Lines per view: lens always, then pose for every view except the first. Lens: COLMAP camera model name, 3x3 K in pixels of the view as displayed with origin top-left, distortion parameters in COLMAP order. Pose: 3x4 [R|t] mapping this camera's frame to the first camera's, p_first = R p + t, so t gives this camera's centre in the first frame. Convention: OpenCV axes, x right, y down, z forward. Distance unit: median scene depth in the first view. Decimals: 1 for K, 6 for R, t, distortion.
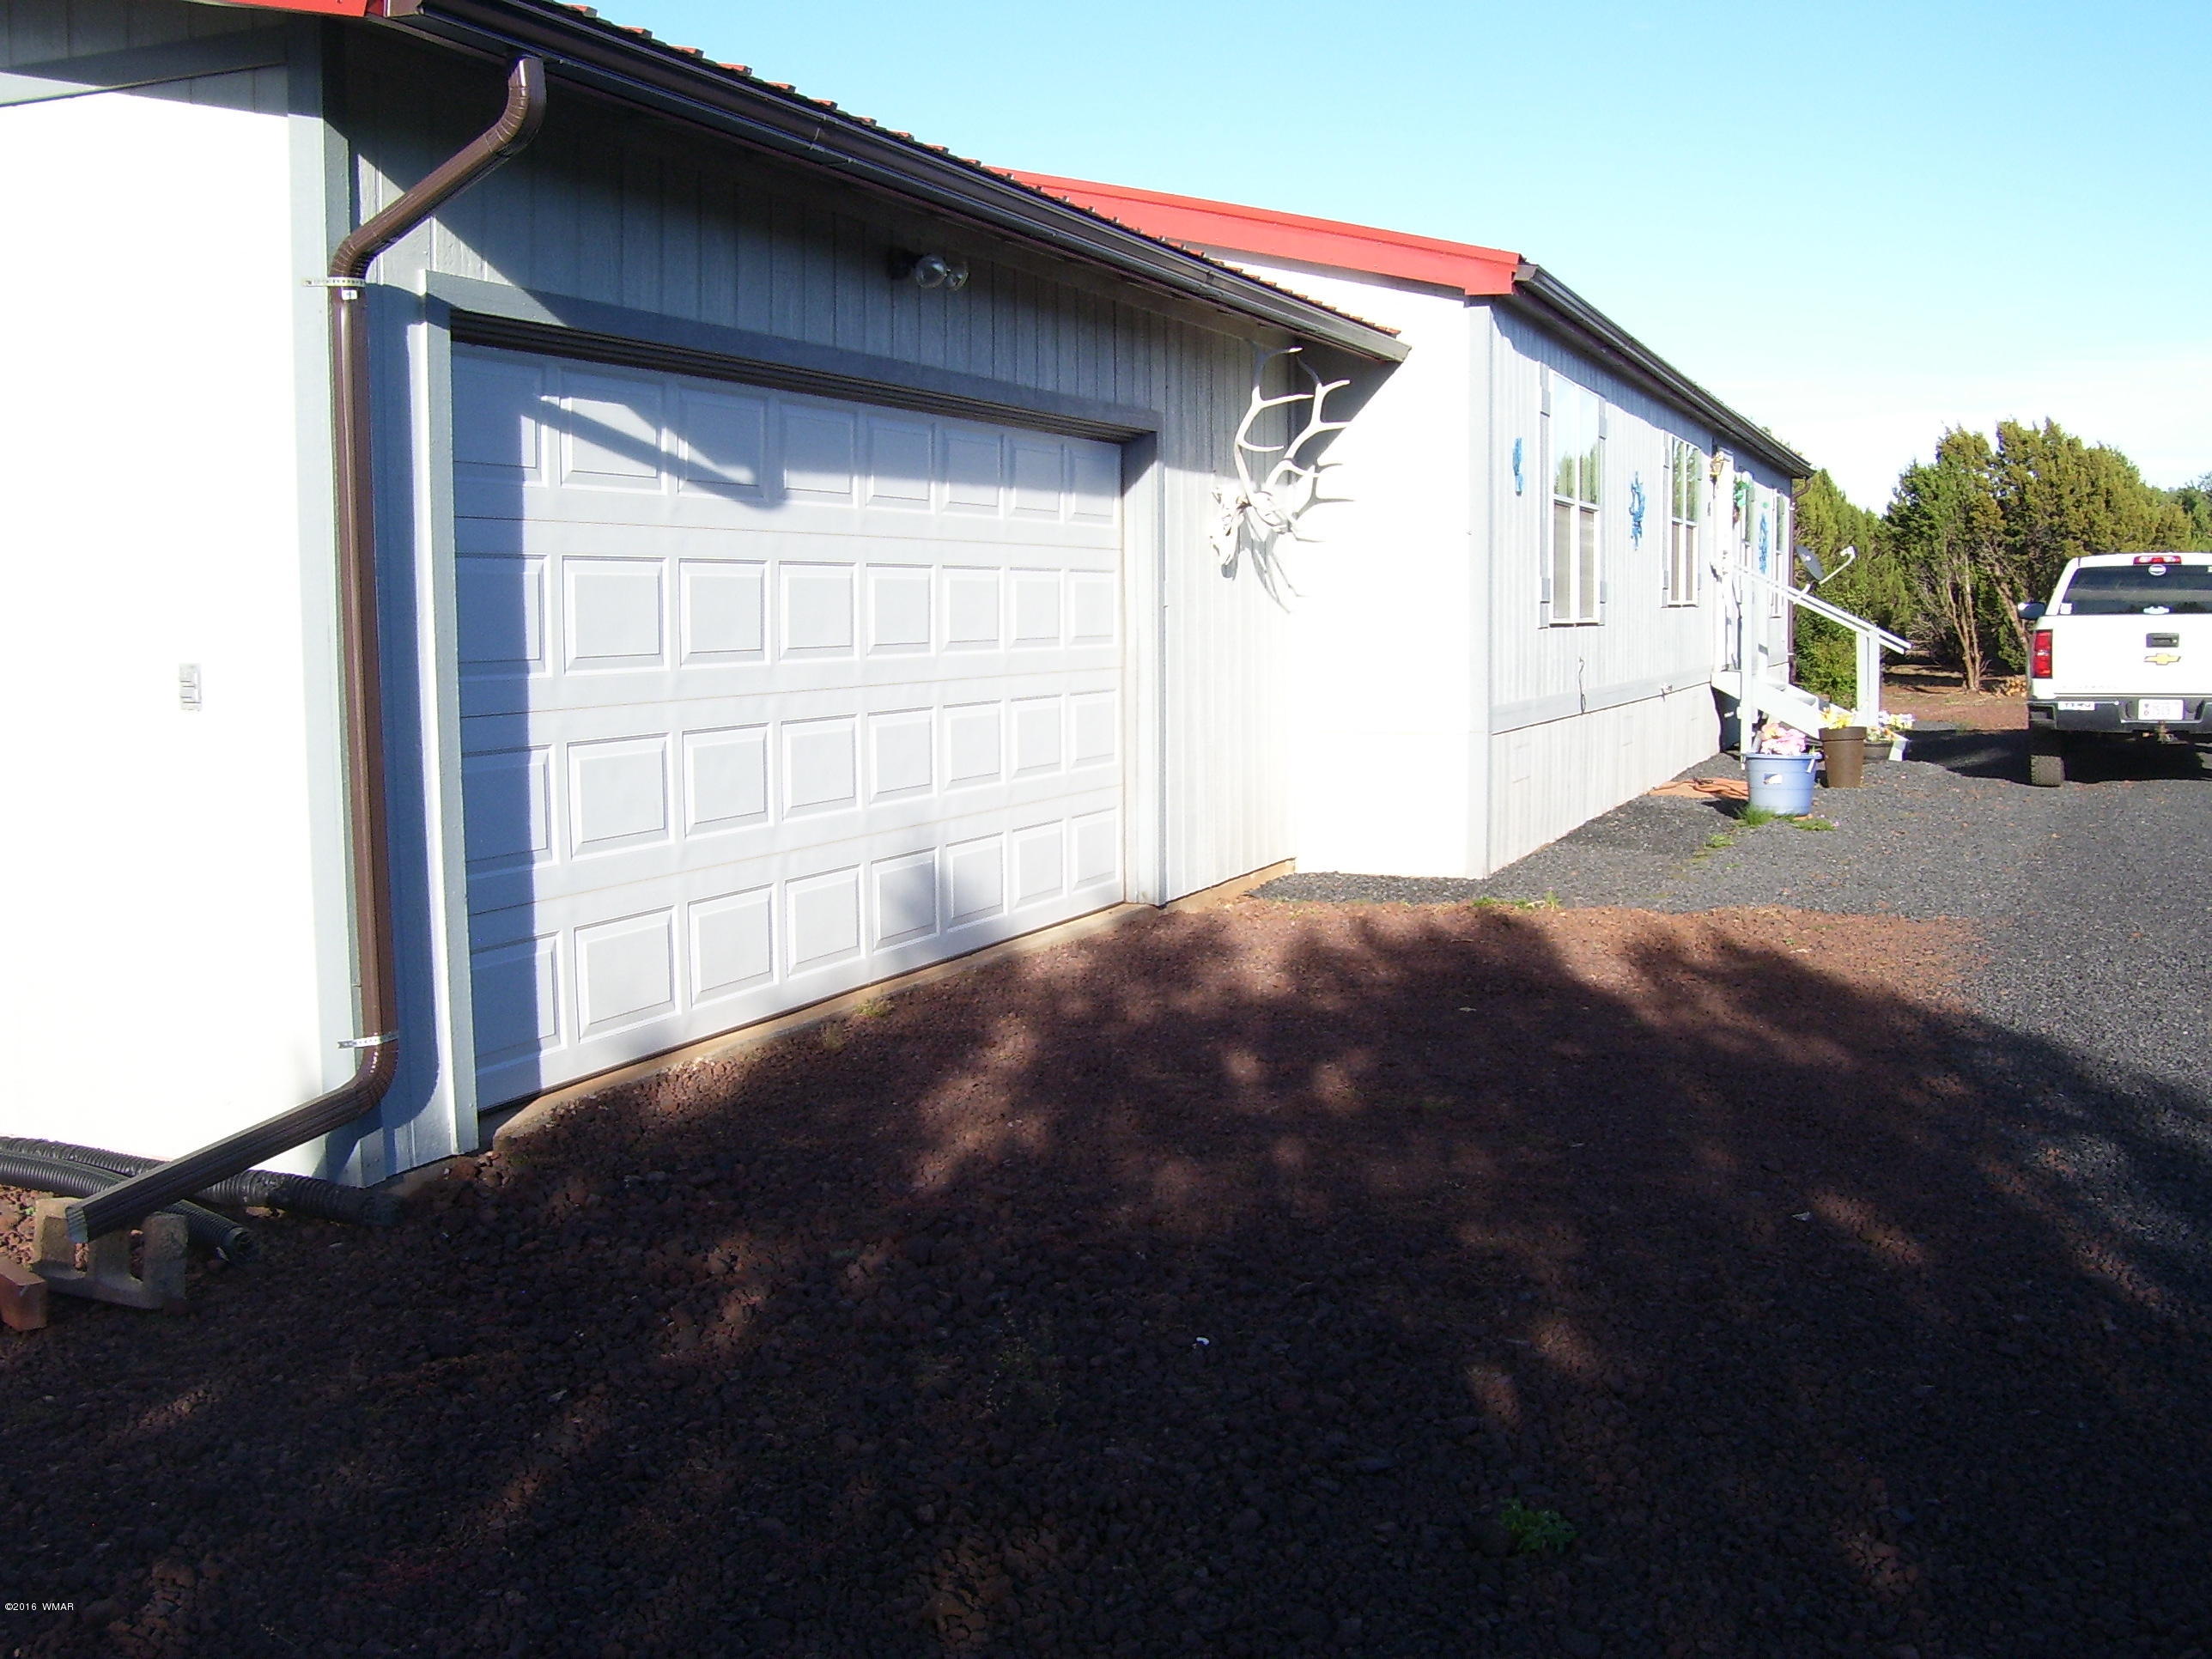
lens RADIAL K [[2212.6, 0, 1144.3], [0, 2212.6, 832.8], [0, 0, 1]] dist [-0.195656, 0.191392]
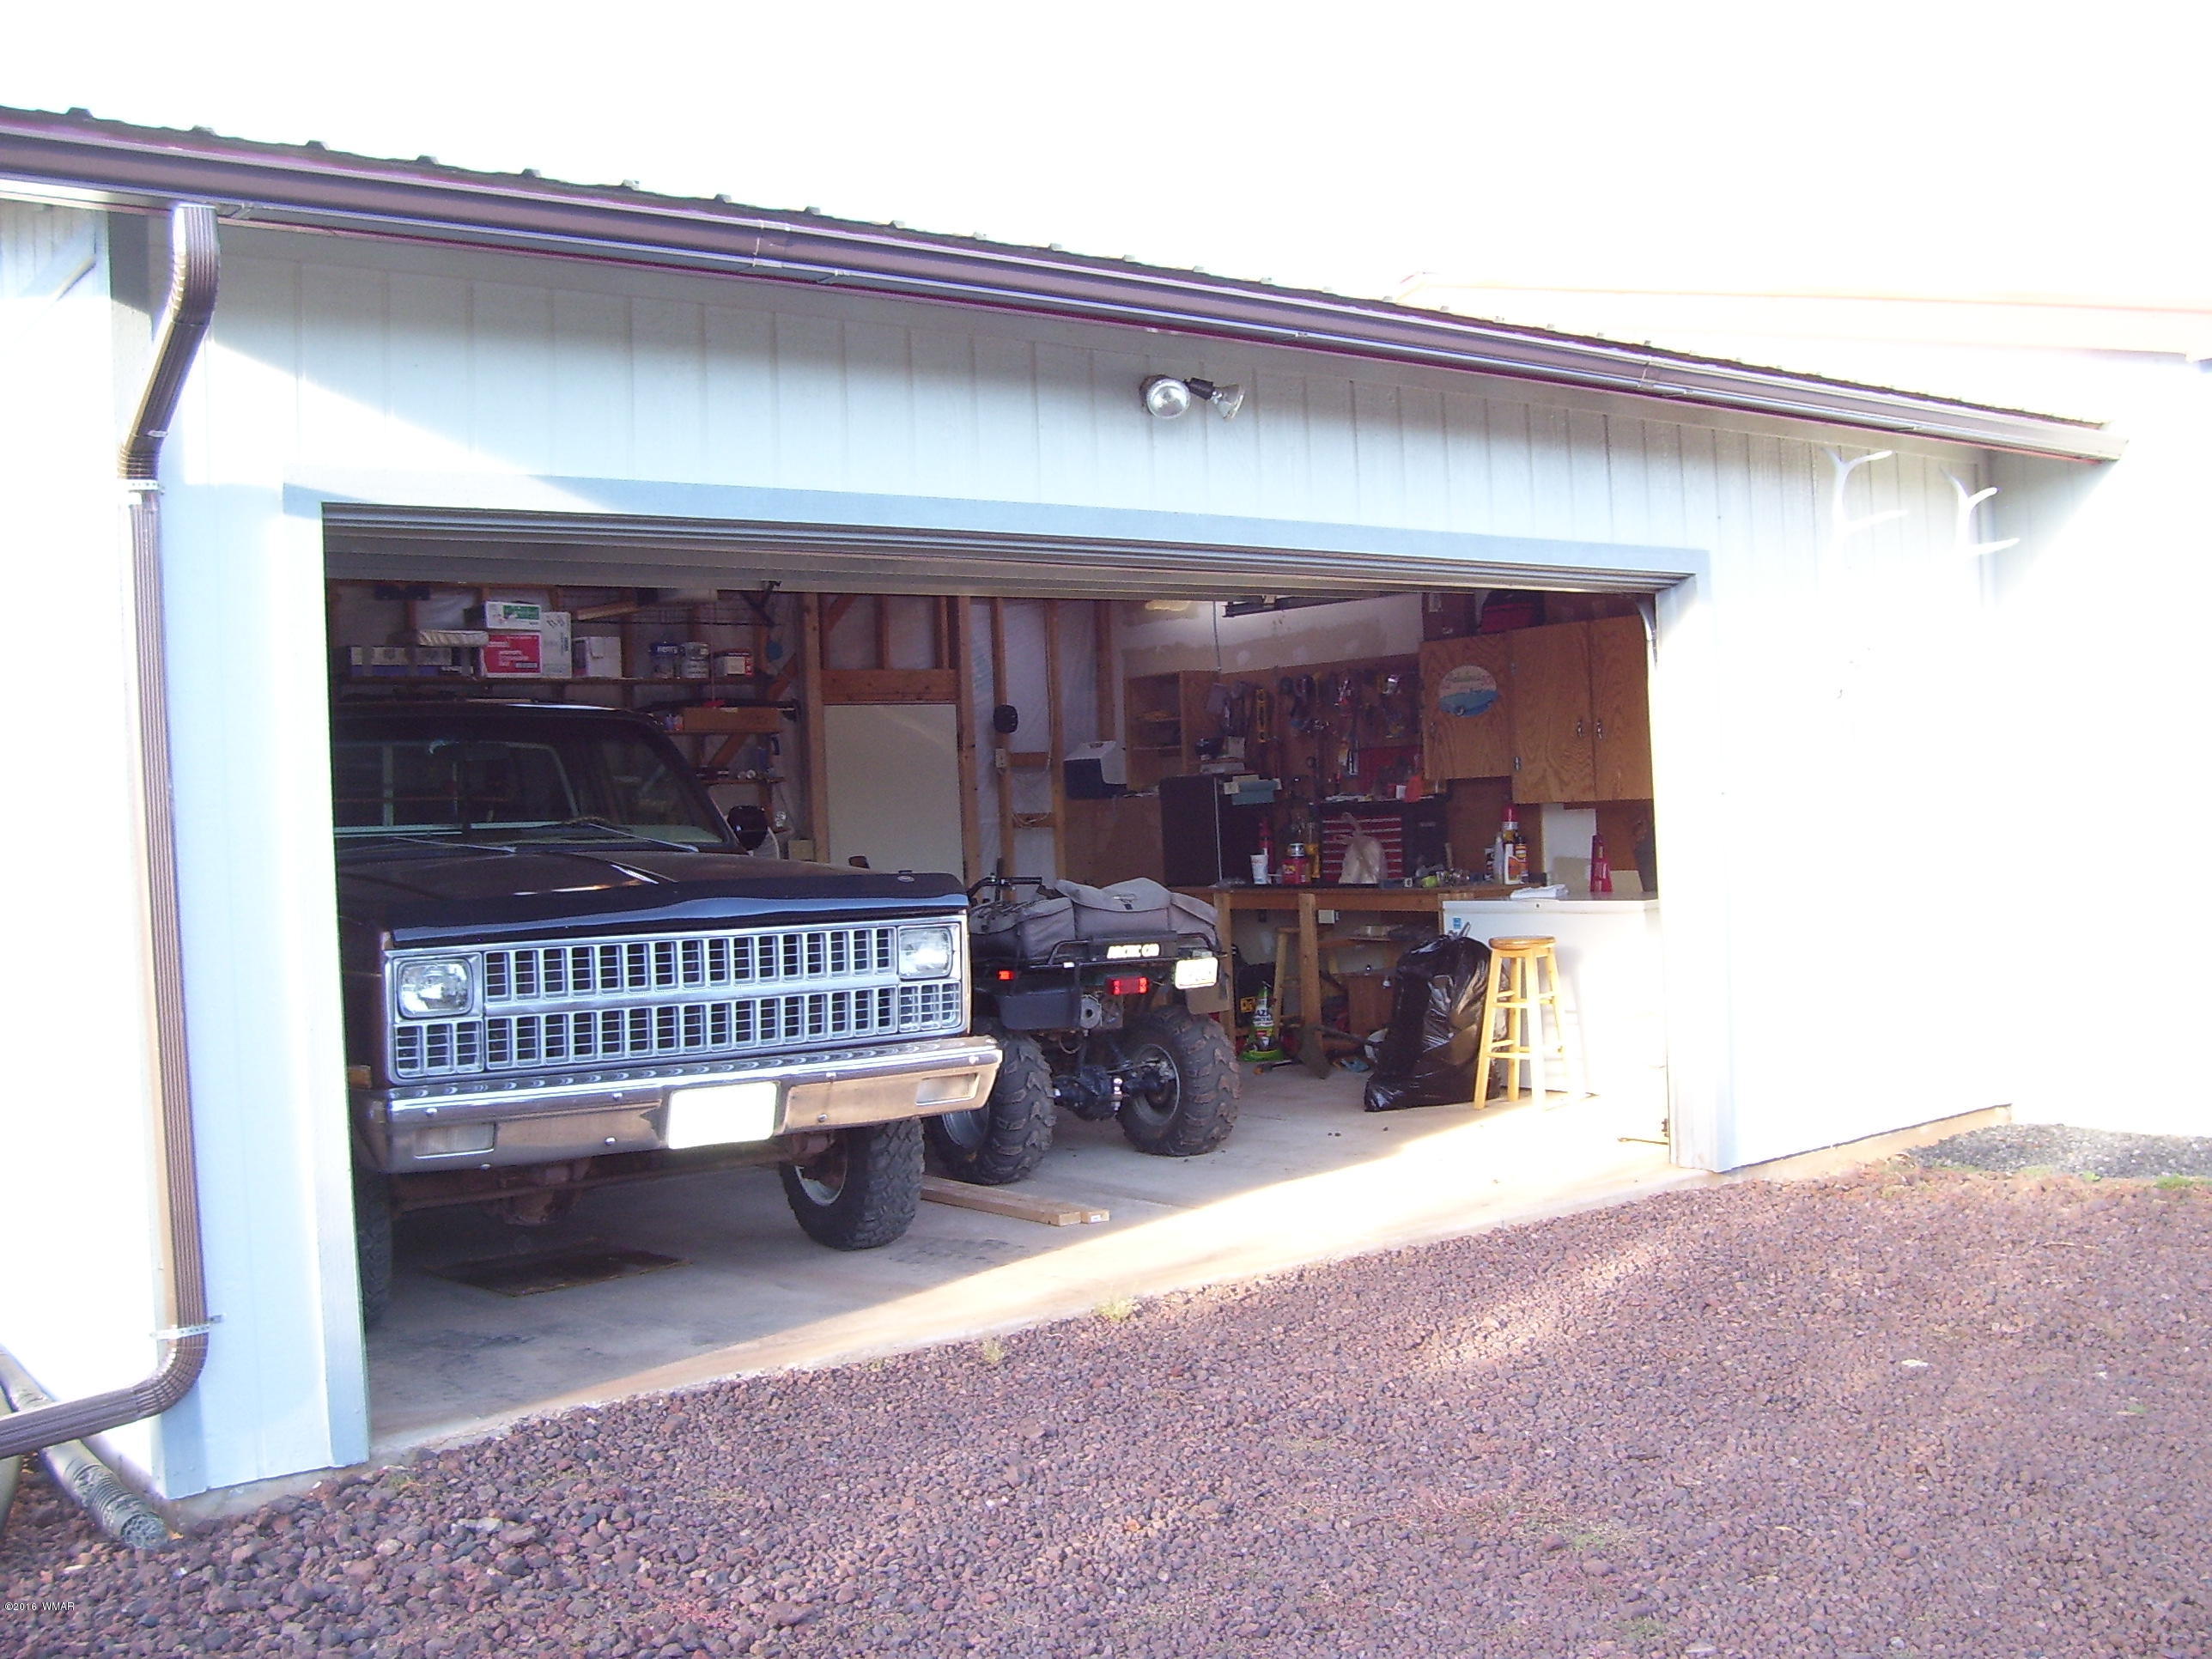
lens RADIAL K [[2212.6, 0, 1144.3], [0, 2212.6, 832.8], [0, 0, 1]] dist [-0.195656, 0.191392]
pose [[0.864843, -0.027527, -0.501286, 0.400333], [-0.014415, 0.996722, -0.079603, -0.040985], [0.501835, 0.076070, 0.861612, 0.411380]]
